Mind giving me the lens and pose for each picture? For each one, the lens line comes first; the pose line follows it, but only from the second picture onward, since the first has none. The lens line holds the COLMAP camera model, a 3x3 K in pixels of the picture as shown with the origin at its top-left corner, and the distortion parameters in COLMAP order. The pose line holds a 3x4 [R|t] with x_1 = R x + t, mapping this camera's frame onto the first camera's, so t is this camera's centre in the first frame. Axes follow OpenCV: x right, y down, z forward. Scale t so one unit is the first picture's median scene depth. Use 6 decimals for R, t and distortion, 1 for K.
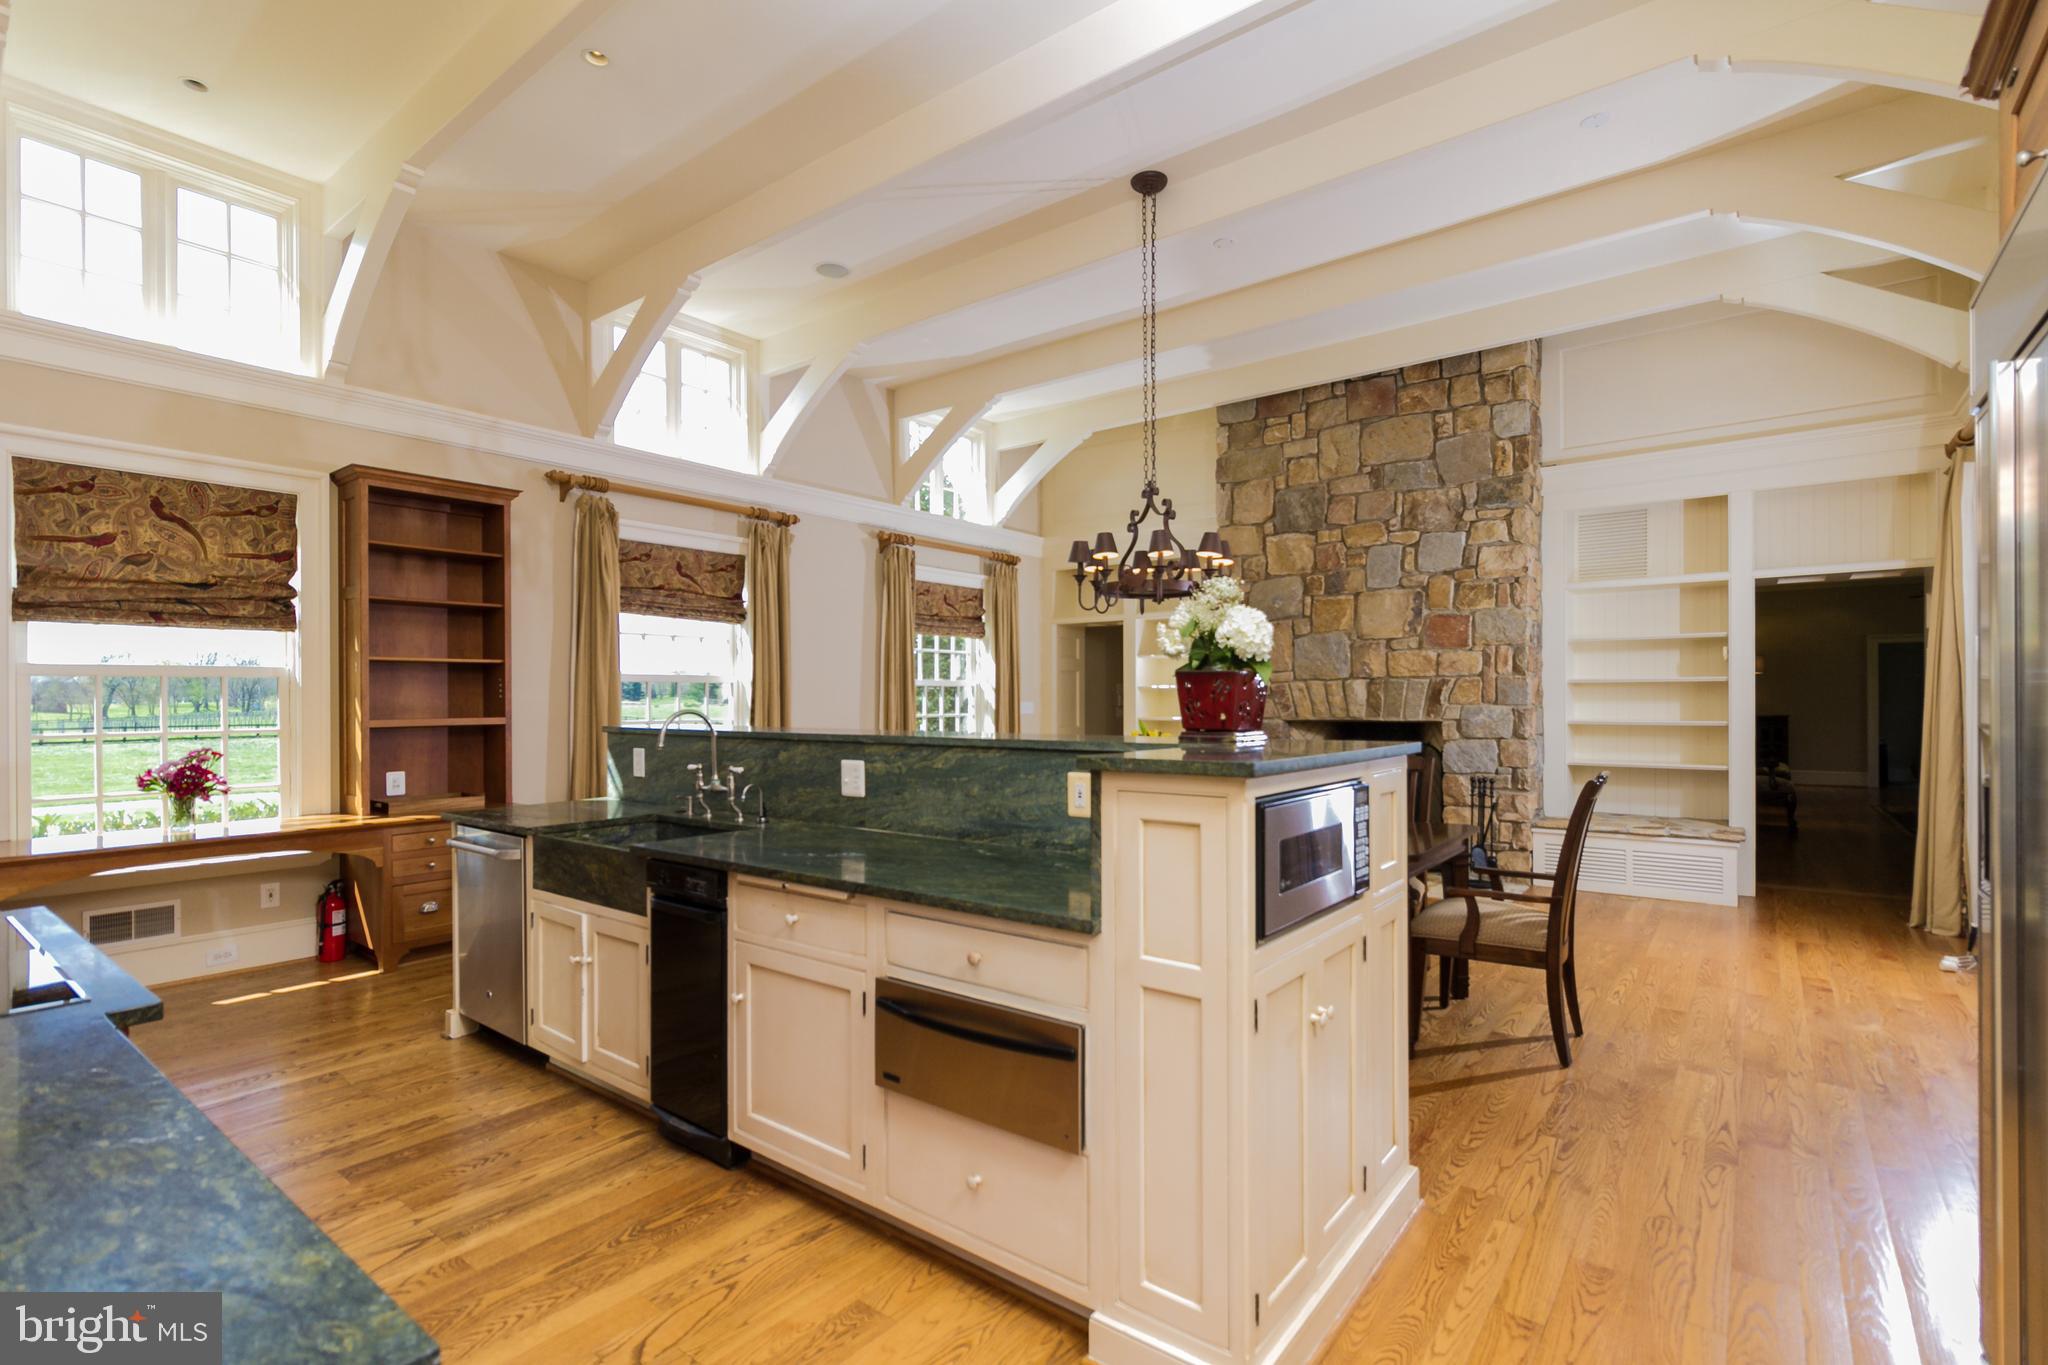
lens RADIAL K [[948.9, 0, 1024.0], [0, 948.9, 682.5], [0, 0, 1]] dist [-0.000768, -0.000507]
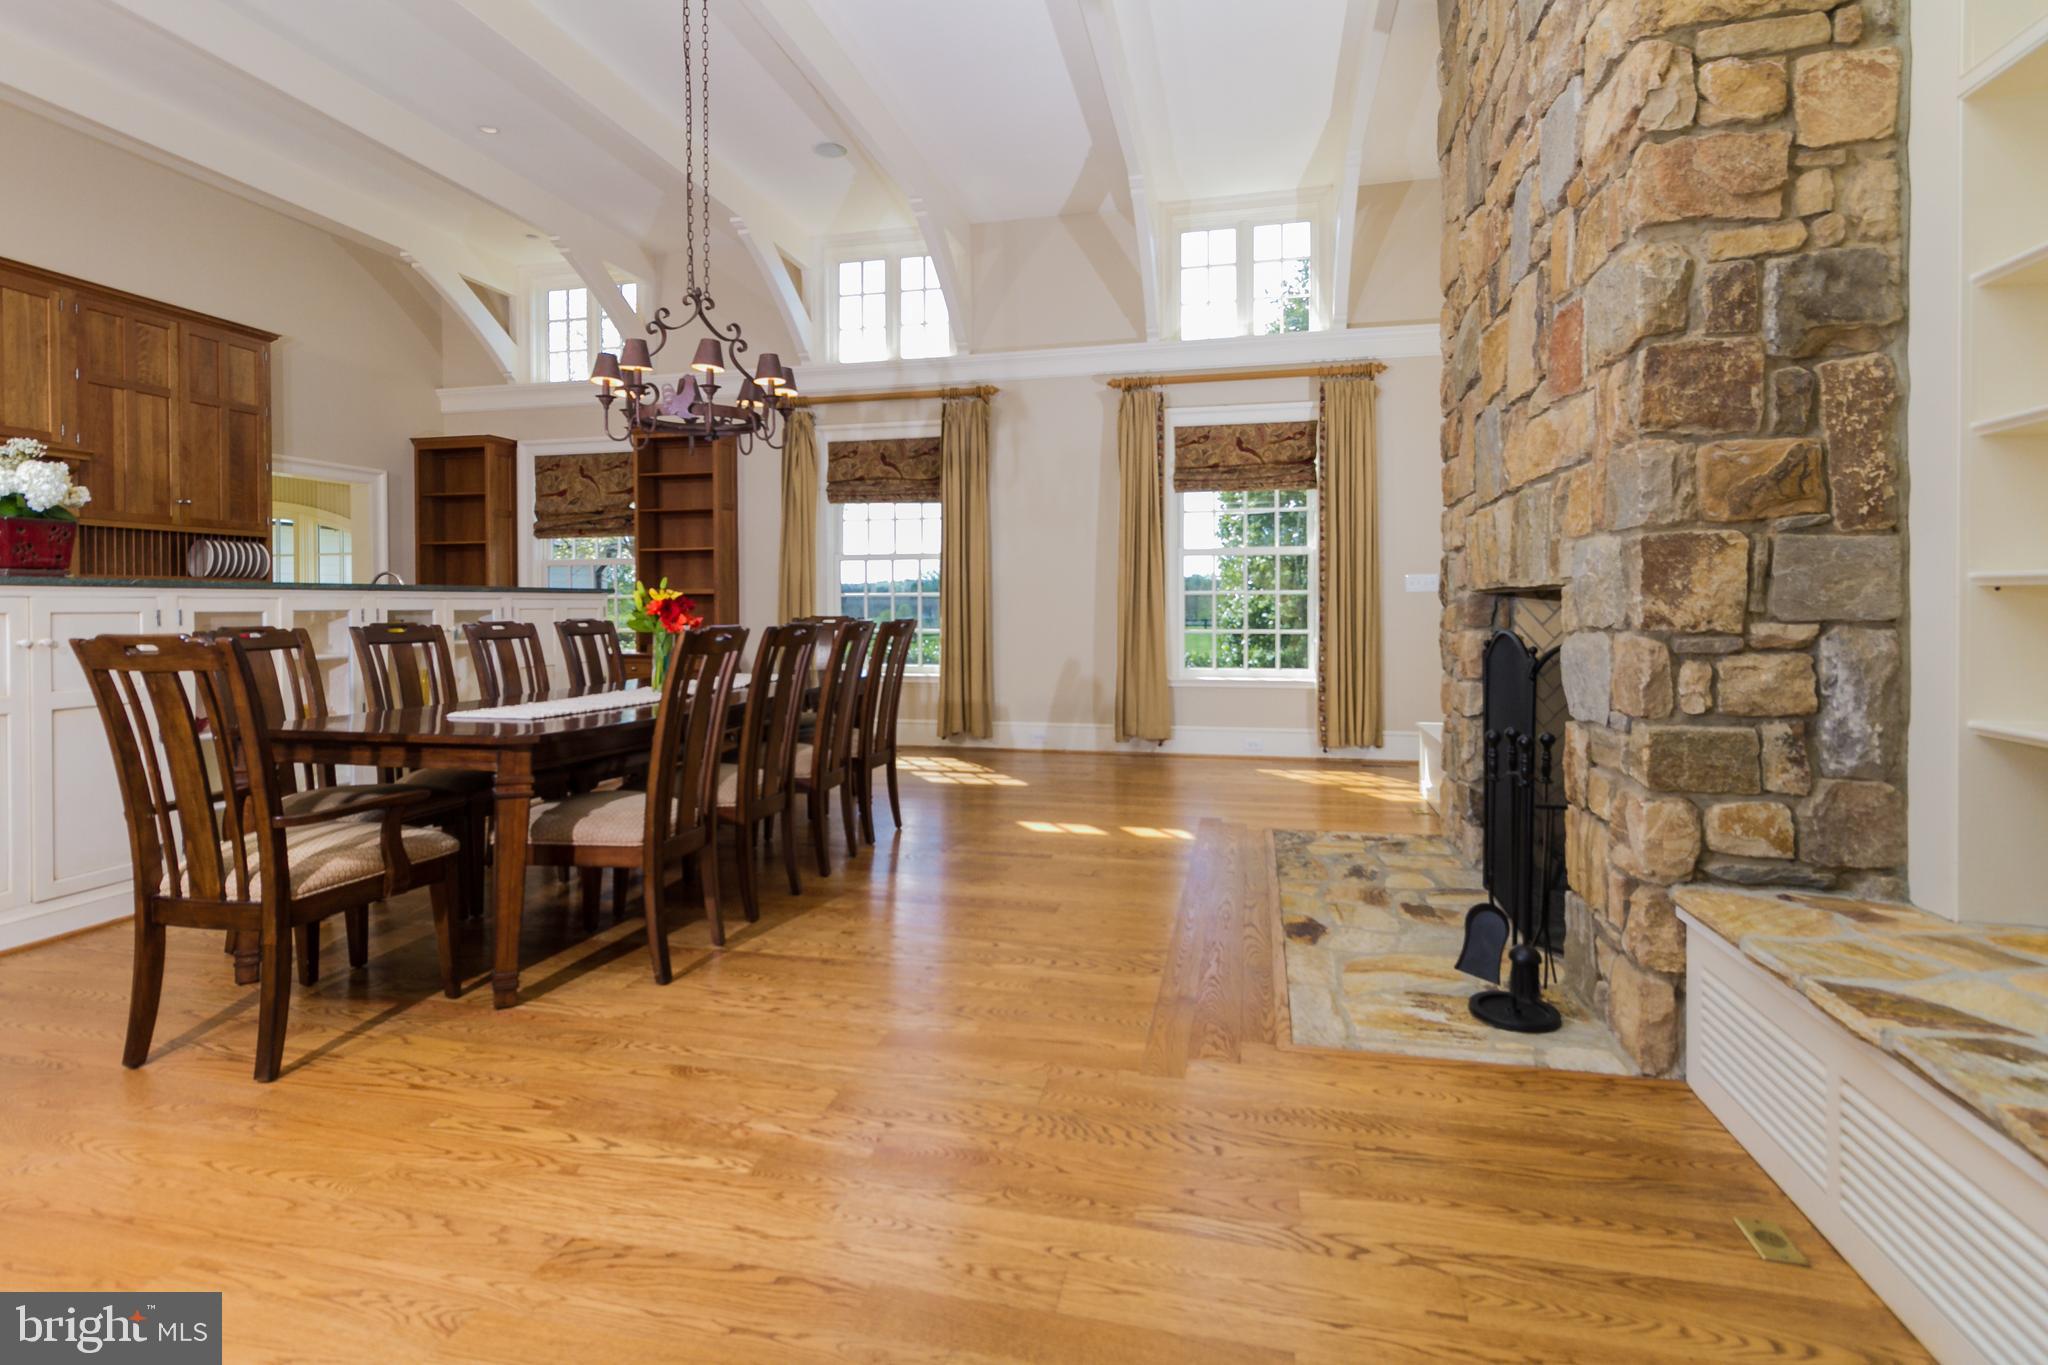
lens RADIAL K [[983.0, 0, 1033.3], [0, 983.0, 632.0], [0, 0, 1]] dist [0.002709, 0.000191]
pose [[0.420437, 0.015166, -0.907195, 0.670556], [0.014310, 0.999625, 0.023343, 0.051703], [0.907209, -0.022796, 0.420062, 0.589185]]
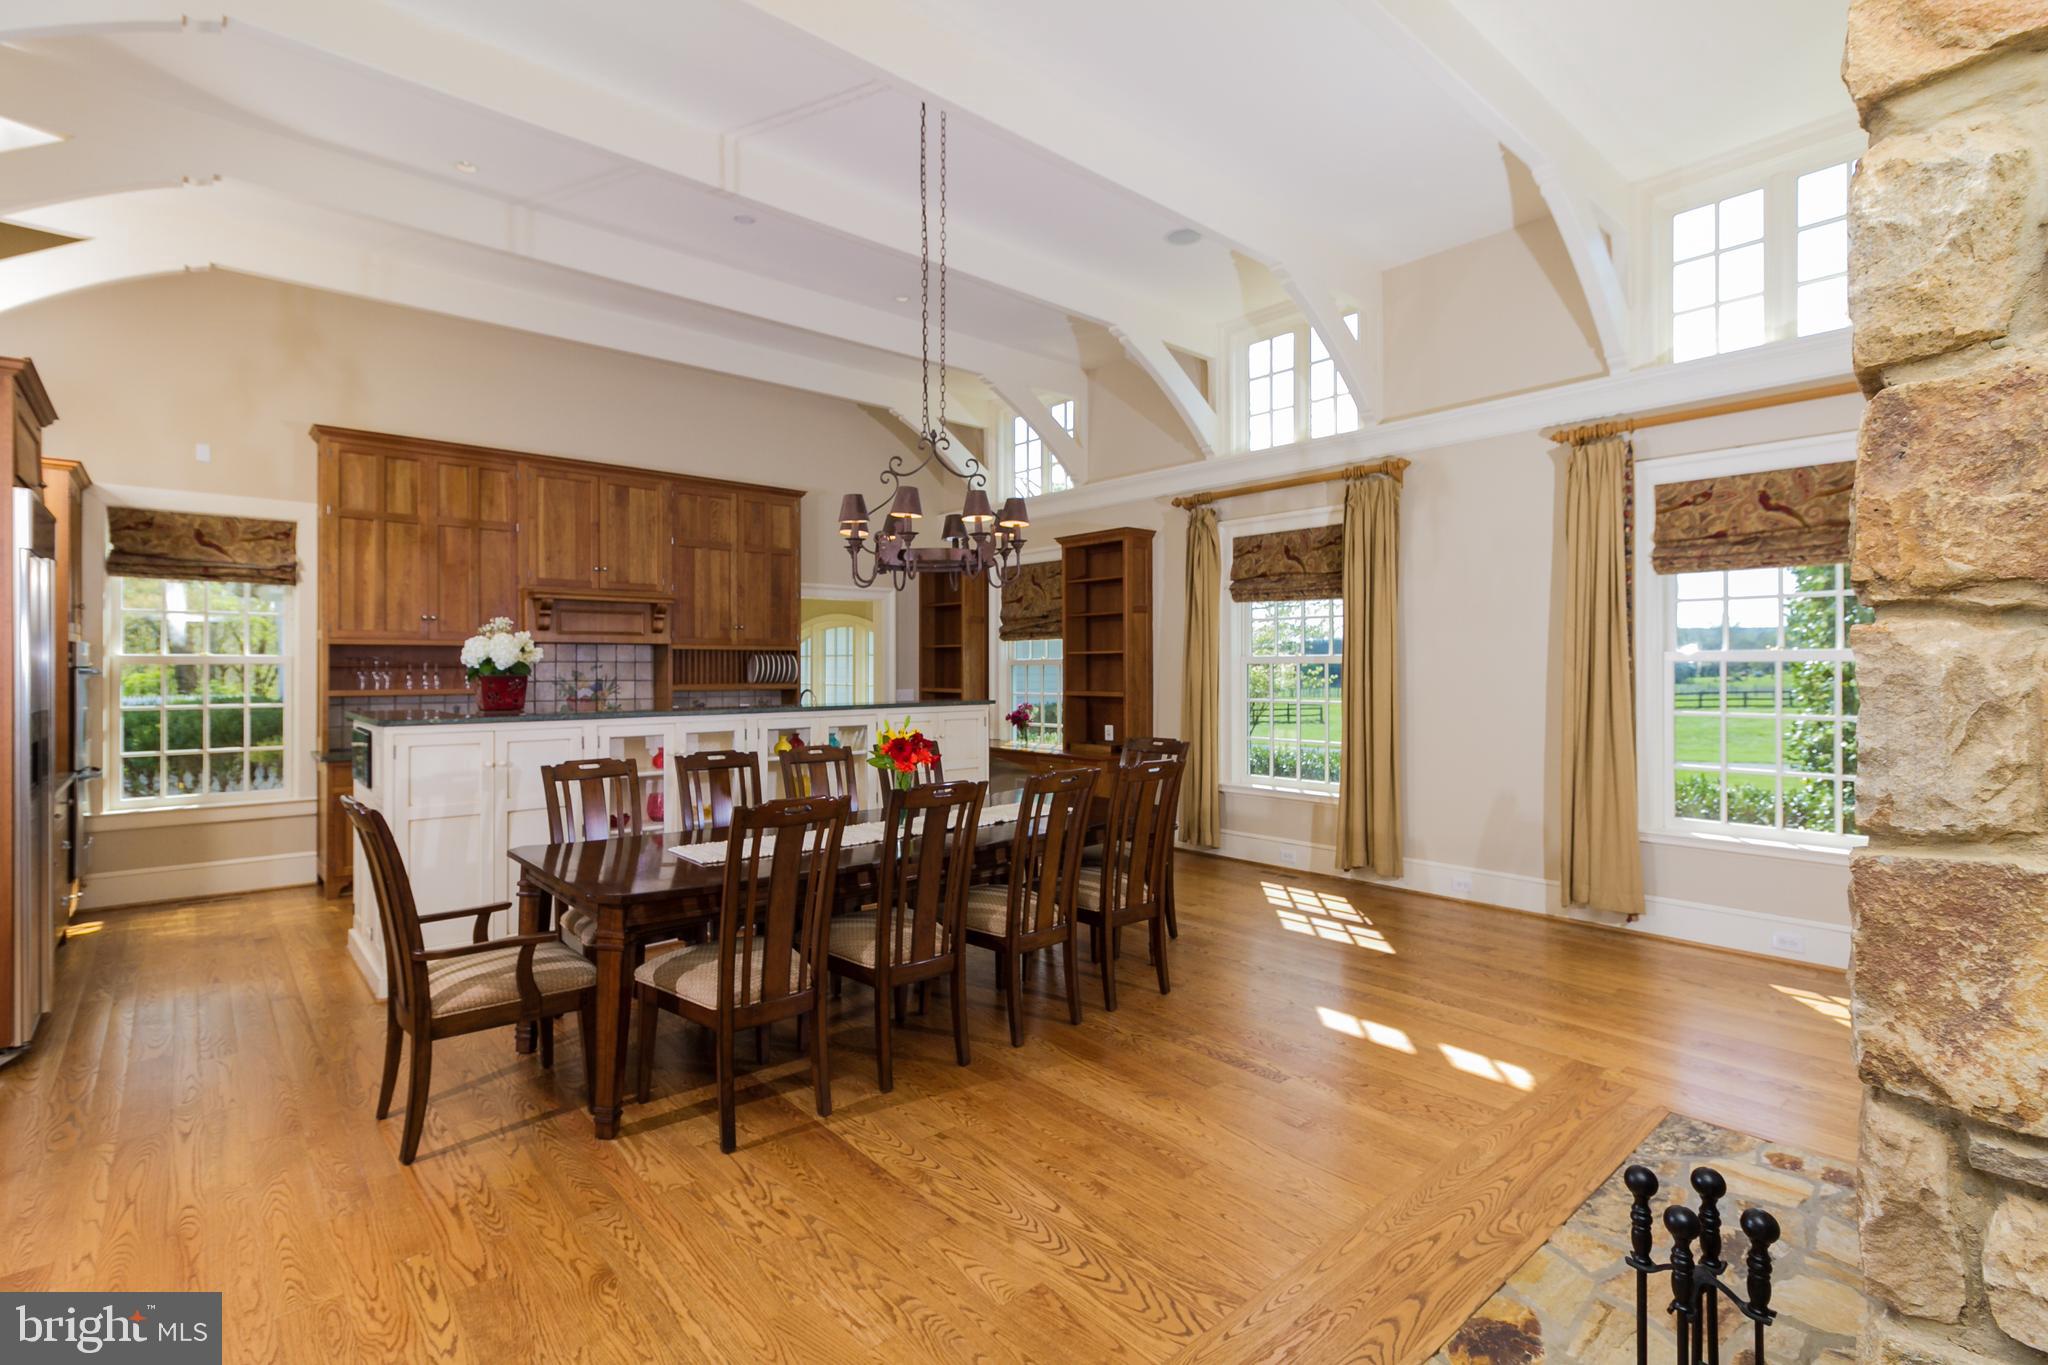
lens RADIAL K [[963.1, 0, 1024.0], [0, 963.1, 682.5], [0, 0, 1]] dist [0.003679, 0.000529]
pose [[-0.188760, 0.007990, -0.981991, 0.613519], [0.008214, 0.999945, 0.006557, 0.008390], [0.981989, -0.006828, -0.188815, 0.807087]]
